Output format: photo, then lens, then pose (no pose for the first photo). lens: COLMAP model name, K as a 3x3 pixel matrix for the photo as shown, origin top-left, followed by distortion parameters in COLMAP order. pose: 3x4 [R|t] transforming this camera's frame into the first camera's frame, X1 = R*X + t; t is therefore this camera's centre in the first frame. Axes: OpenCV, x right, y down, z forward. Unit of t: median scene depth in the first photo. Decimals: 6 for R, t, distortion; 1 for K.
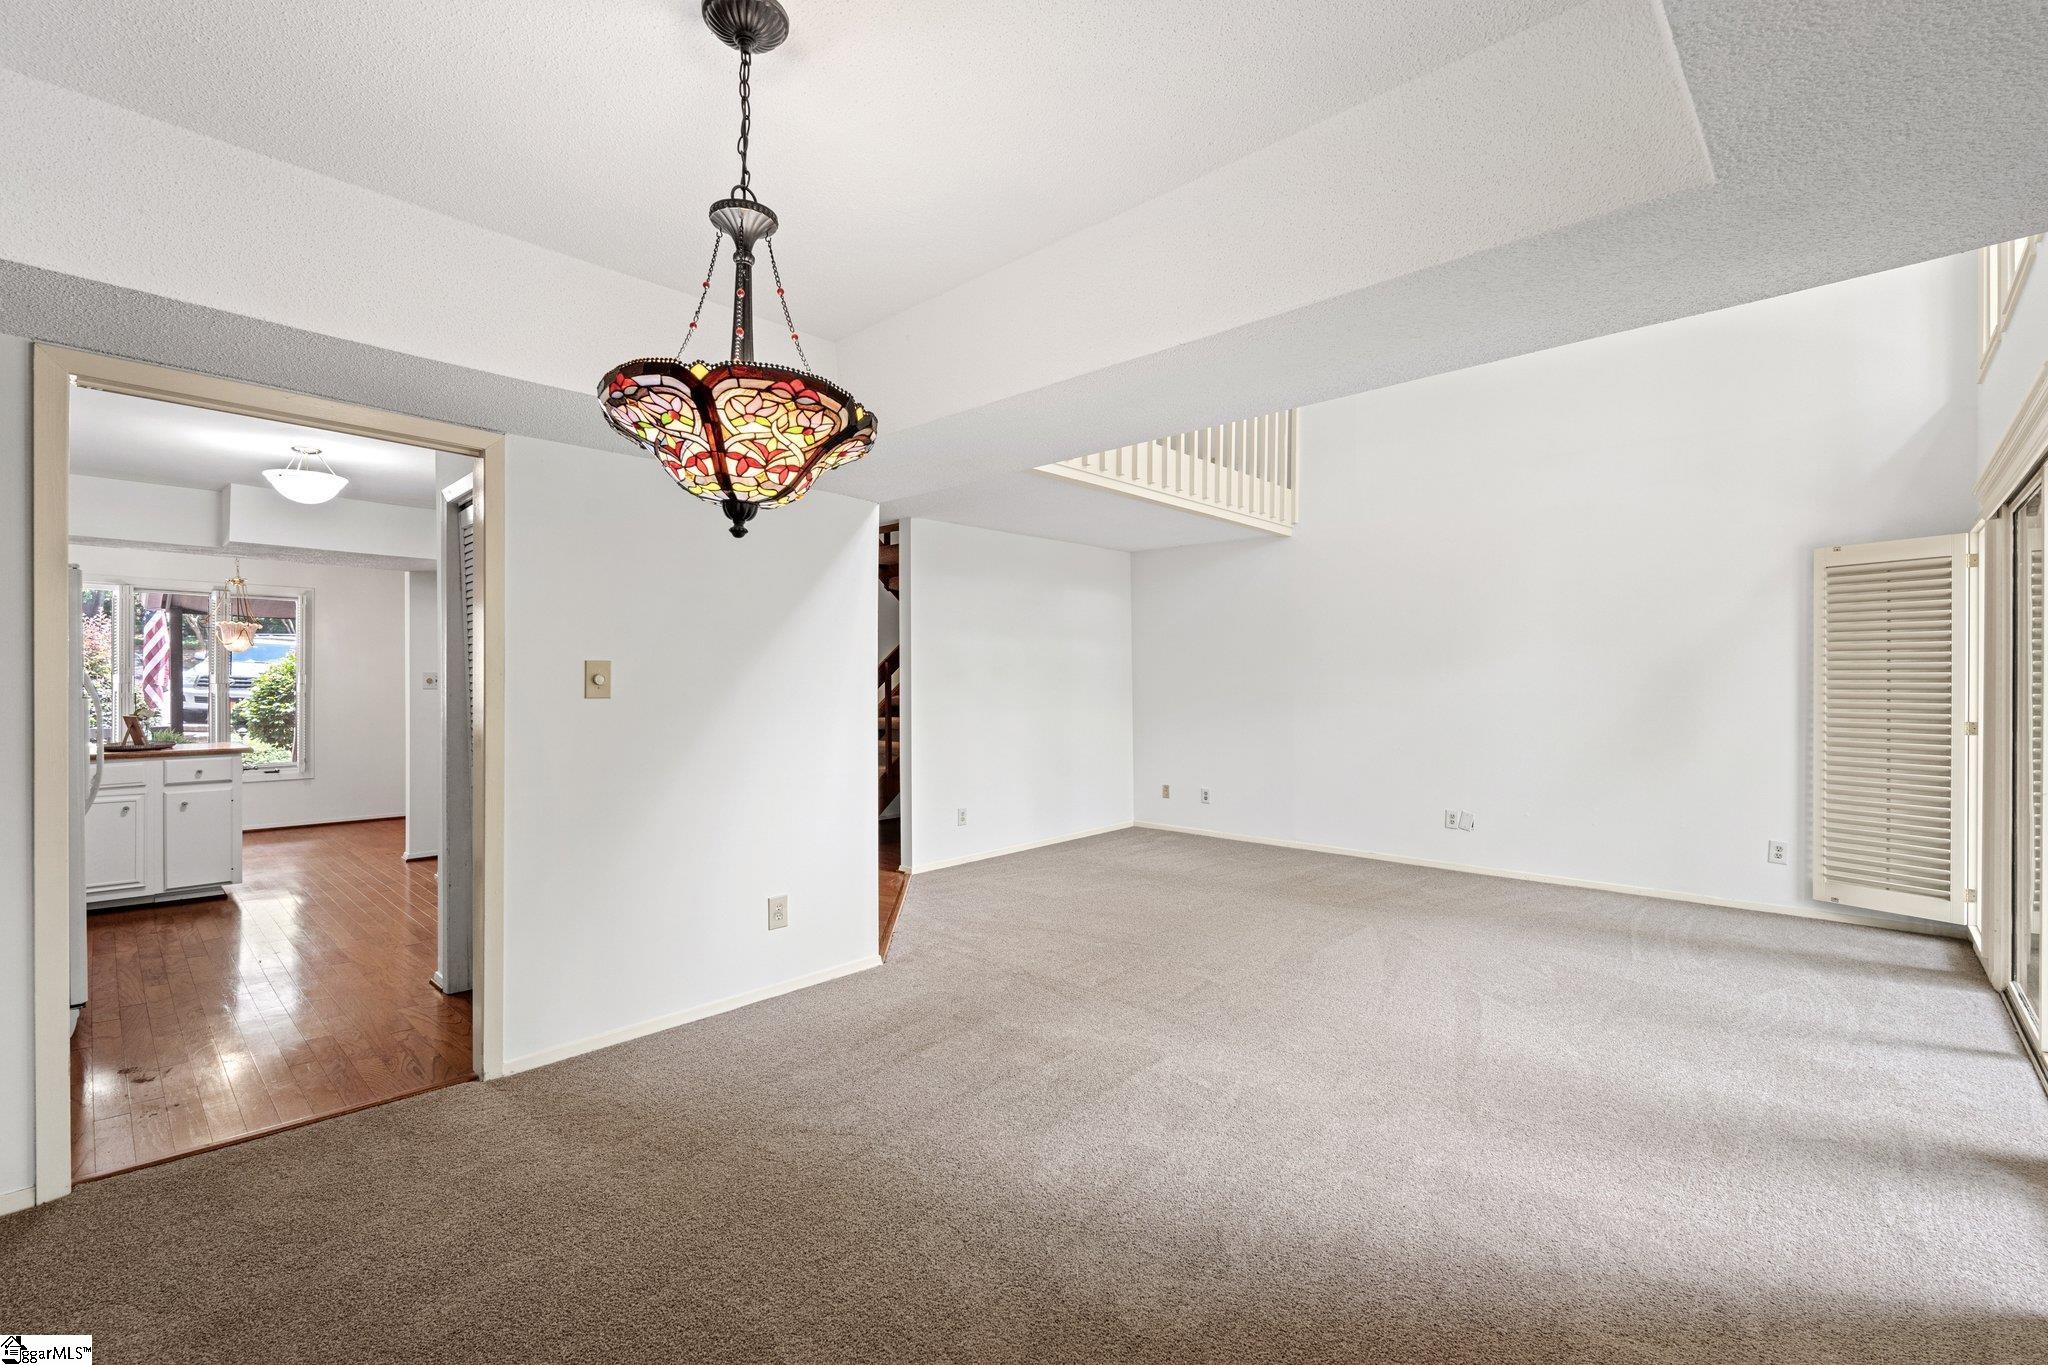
lens RADIAL K [[895.1, 0, 1028.9], [0, 895.1, 674.3], [0, 0, 1]] dist [-0.008454, -0.000092]
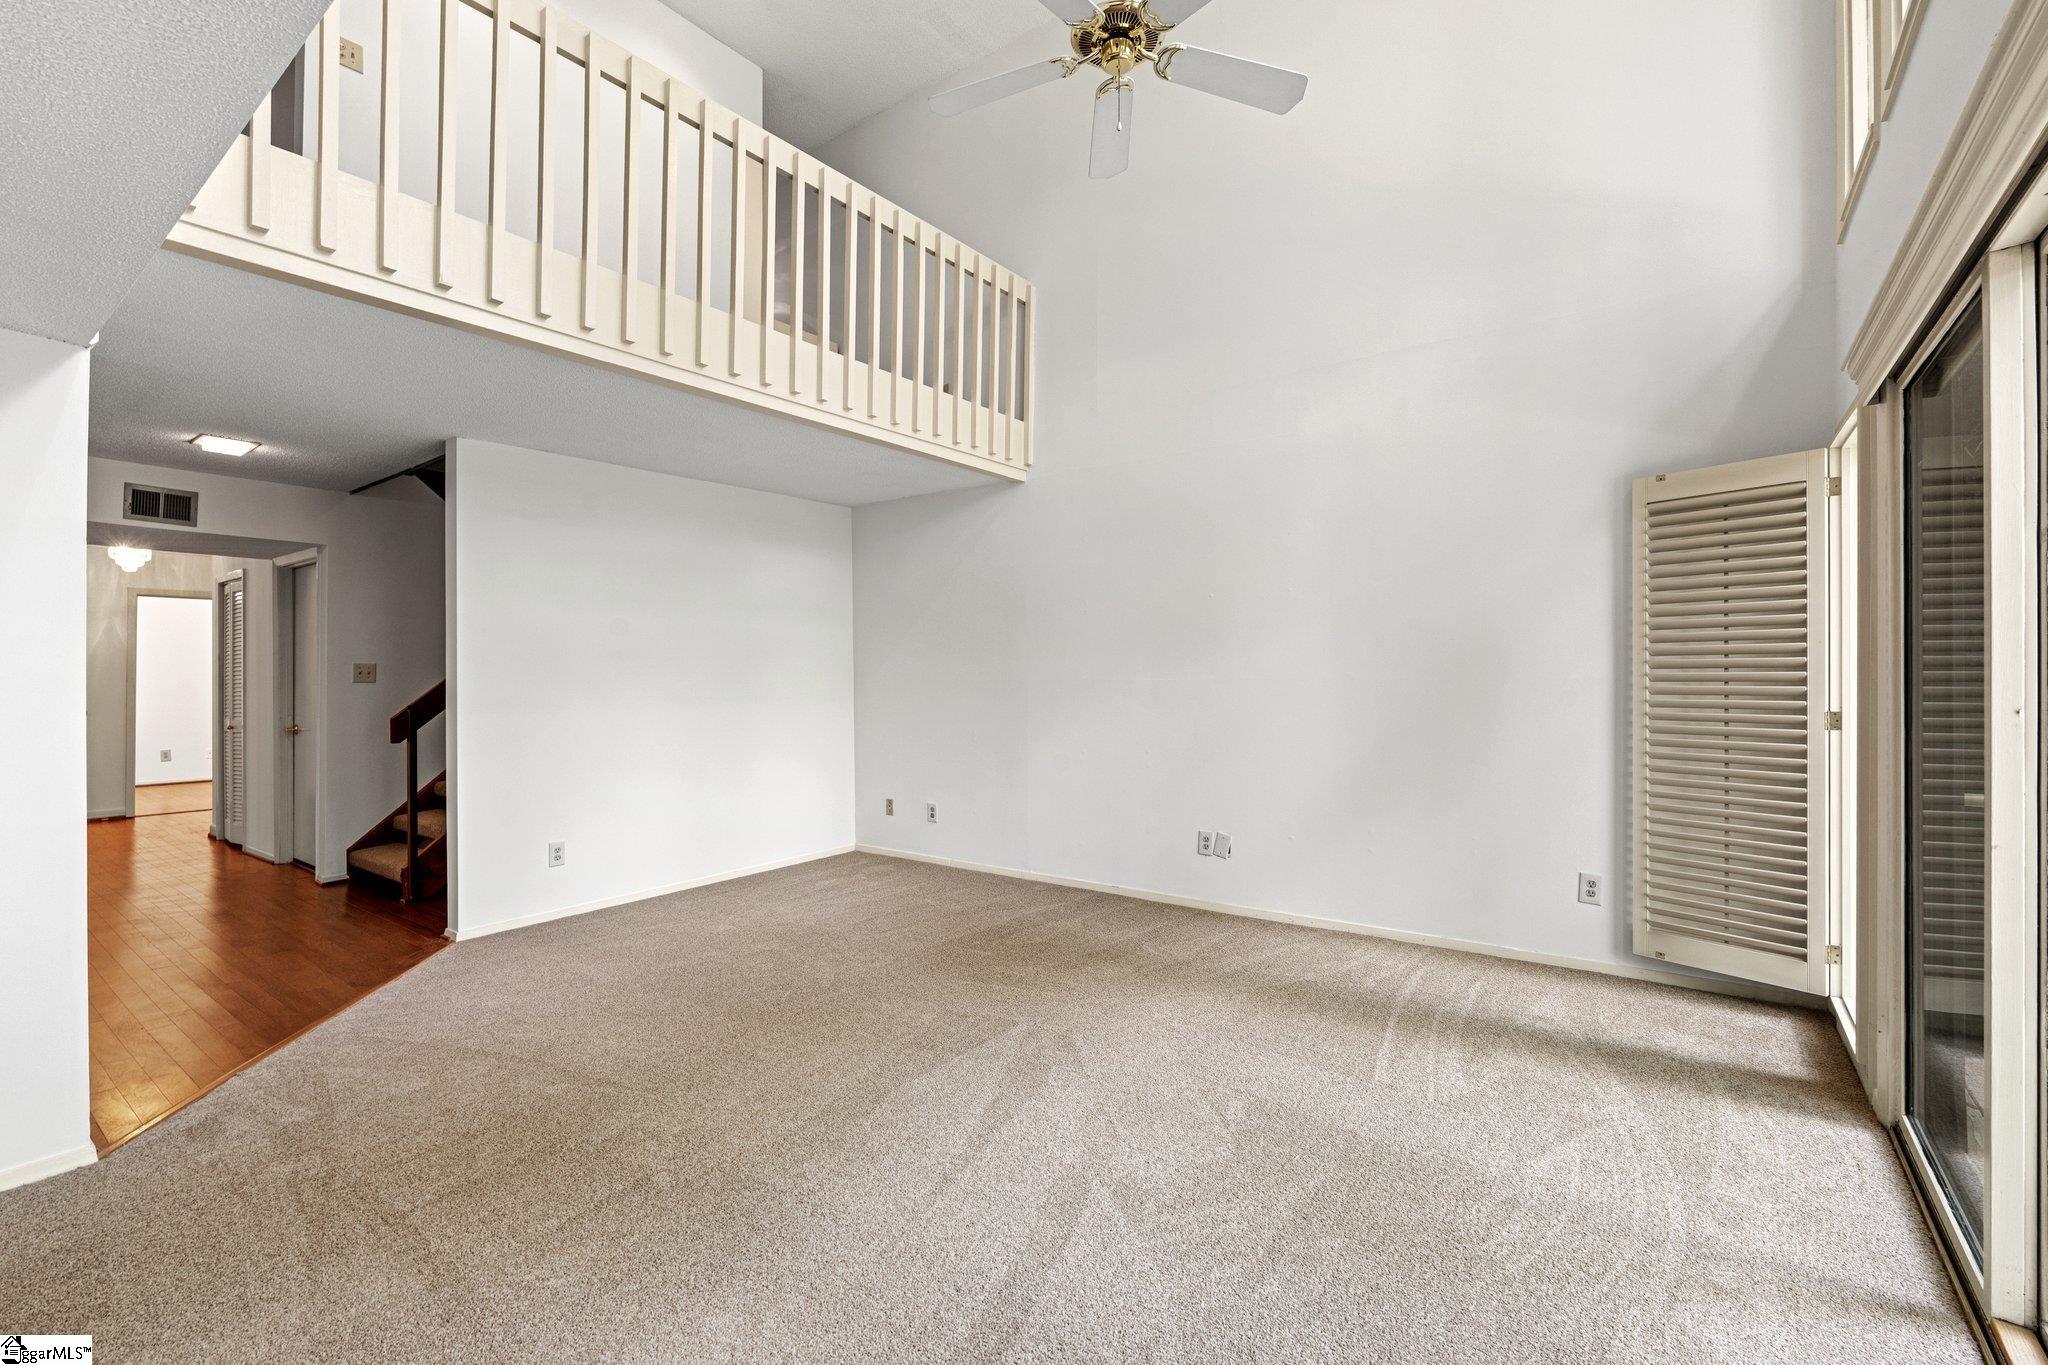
lens RADIAL K [[895.1, 0, 1025.2], [0, 895.1, 668.2], [0, 0, 1]] dist [-0.008454, -0.000092]
pose [[0.994311, -0.006078, 0.106343, 0.320238], [0.005978, 0.999981, 0.001263, 0.013110], [-0.106349, -0.000620, 0.994329, 0.336496]]
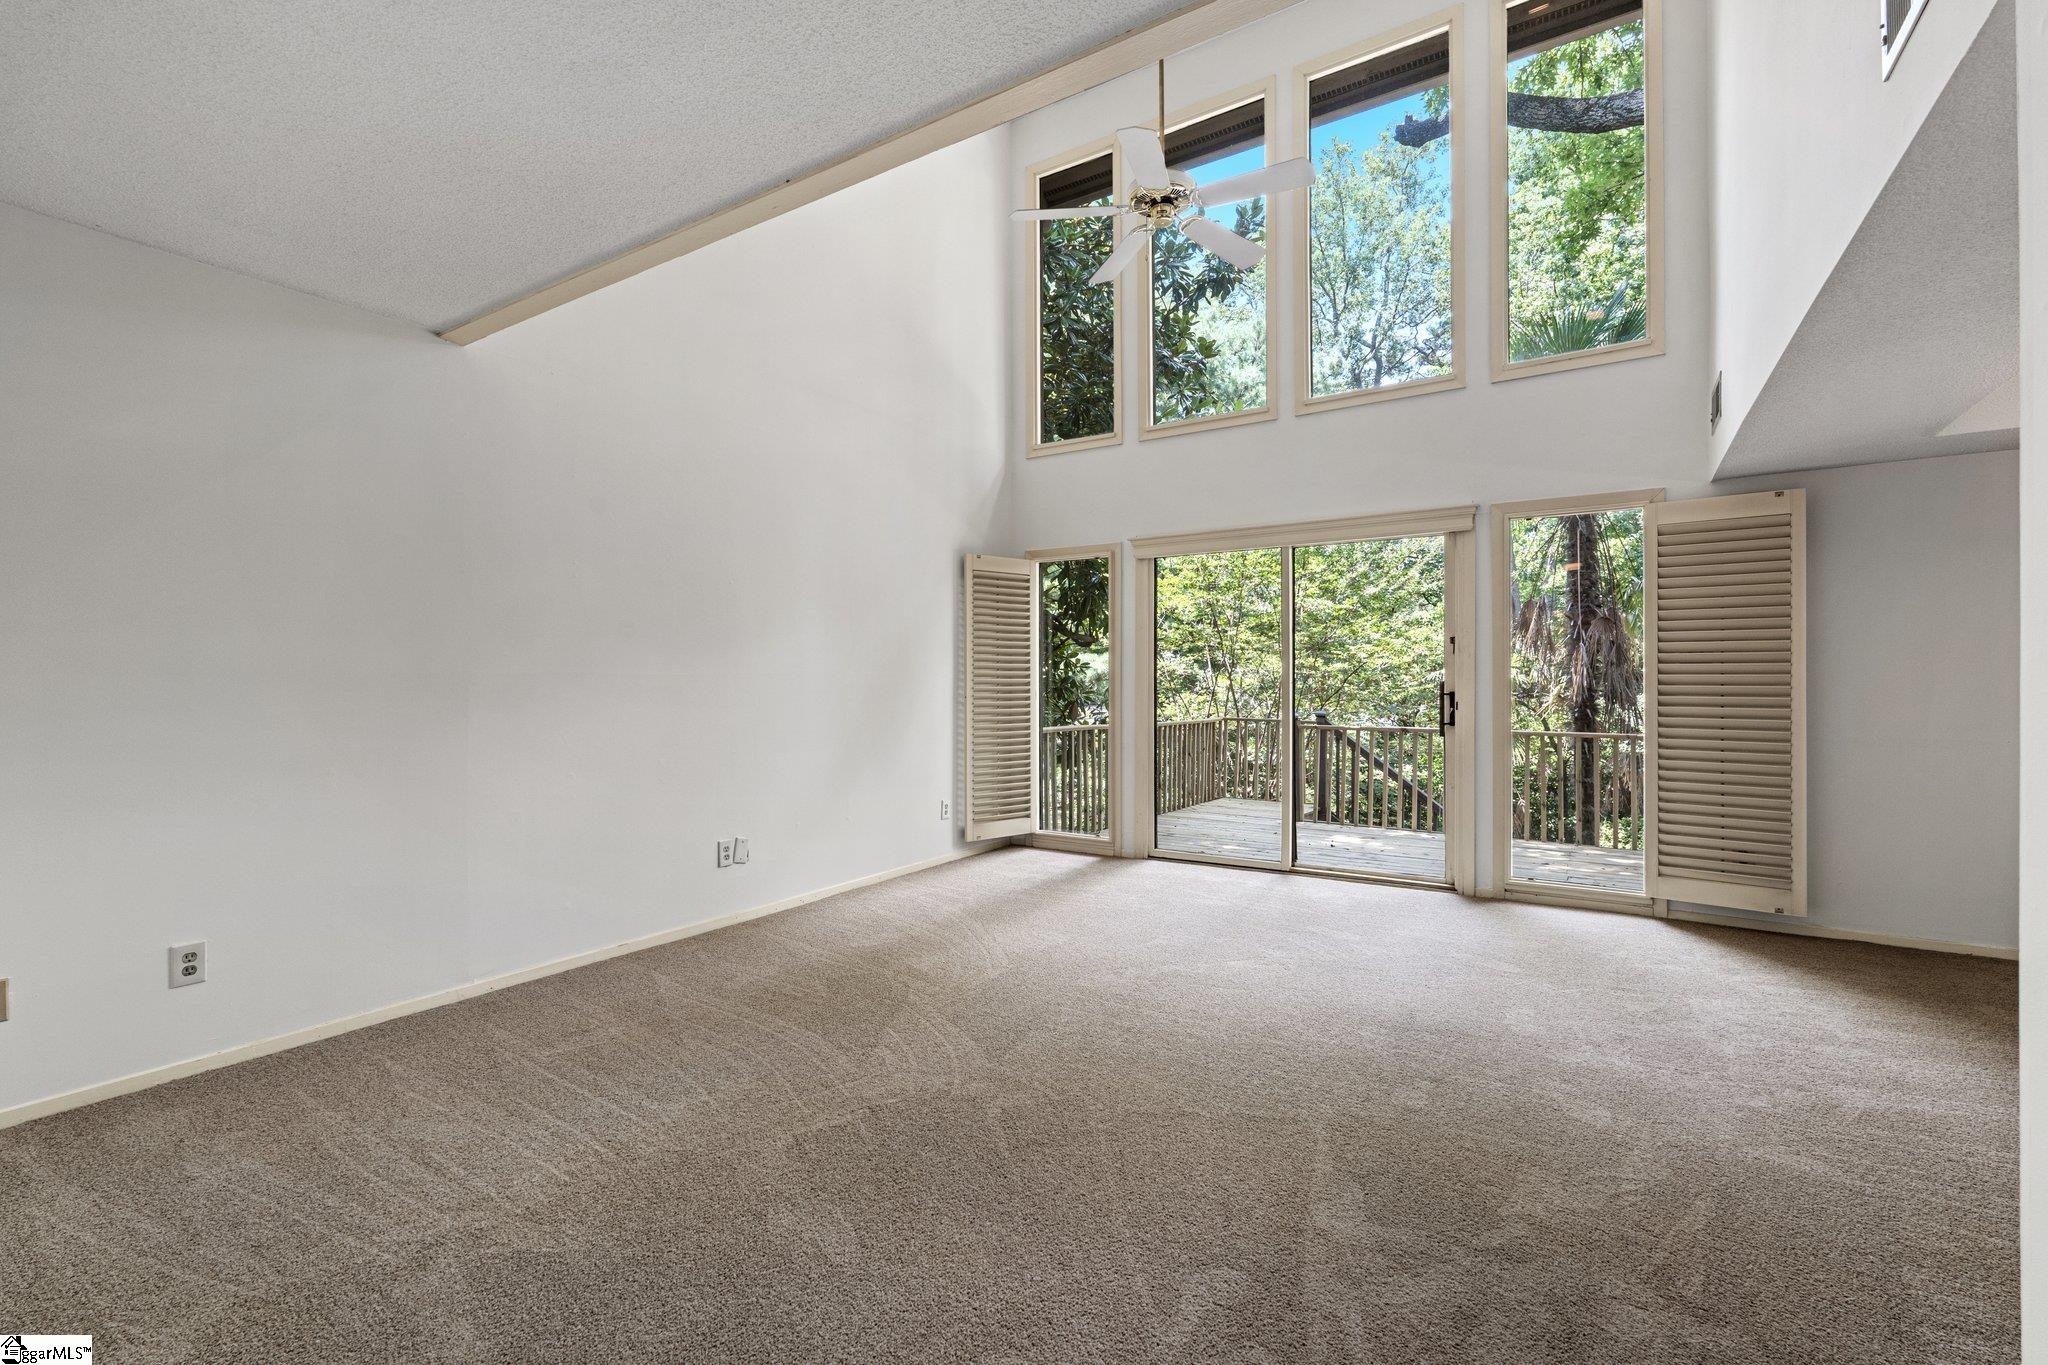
lens RADIAL K [[895.1, 0, 1046.3], [0, 895.1, 684.3], [0, 0, 1]] dist [-0.008454, -0.000092]
pose [[-0.195603, -0.009120, 0.980641, -0.355577], [-0.009784, 0.999925, 0.007348, 0.029043], [-0.980634, -0.008158, -0.195678, 1.198128]]
